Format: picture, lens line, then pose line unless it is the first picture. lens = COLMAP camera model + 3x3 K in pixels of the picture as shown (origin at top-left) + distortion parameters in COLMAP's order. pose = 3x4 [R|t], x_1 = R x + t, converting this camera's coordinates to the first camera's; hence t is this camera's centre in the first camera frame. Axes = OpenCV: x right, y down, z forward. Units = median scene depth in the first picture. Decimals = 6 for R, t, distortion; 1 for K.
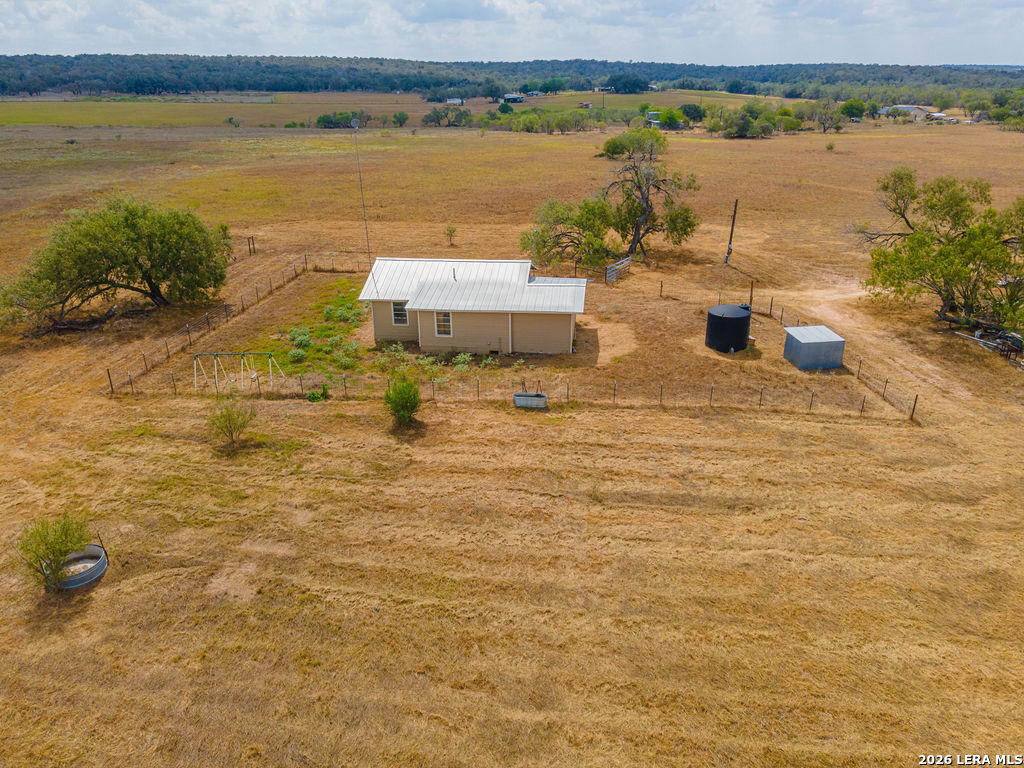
lens RADIAL K [[747.0, 0, 504.9], [0, 747.0, 371.3], [0, 0, 1]] dist [0.035217, 0.028995]
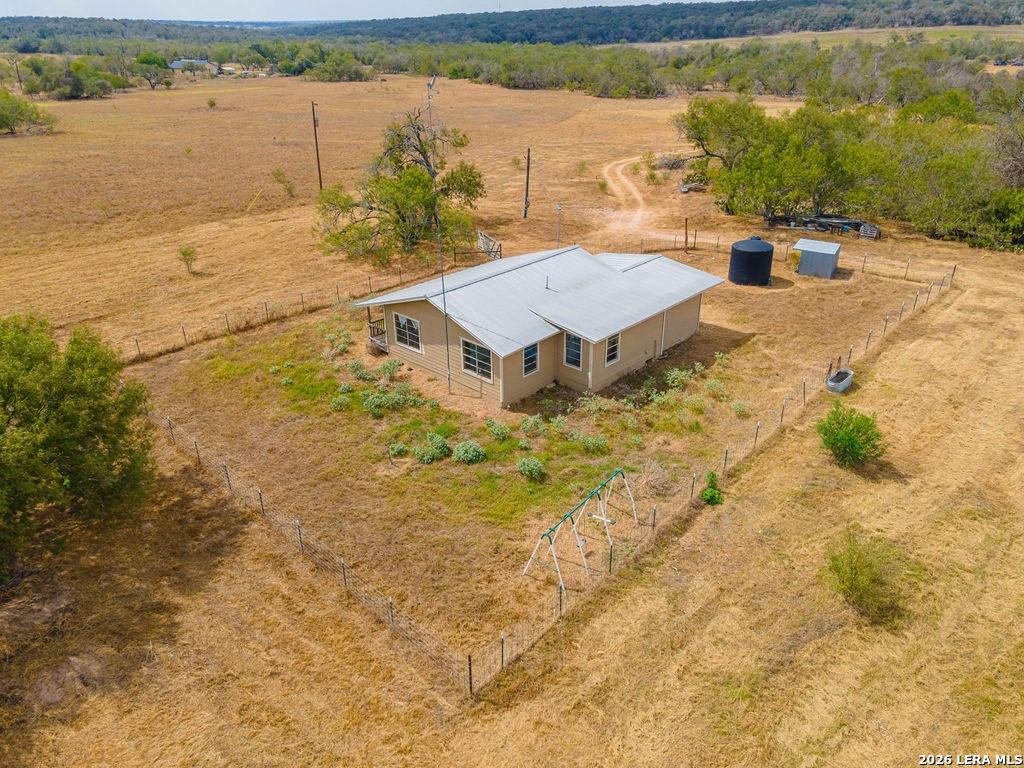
lens RADIAL K [[737.7, 0, 507.1], [0, 737.7, 386.4], [0, 0, 1]] dist [0.027395, 0.043209]
pose [[0.596572, -0.356214, 0.719176, -0.627228], [0.304611, 0.929548, 0.207732, -0.193322], [-0.742505, 0.095142, 0.663049, 0.545519]]
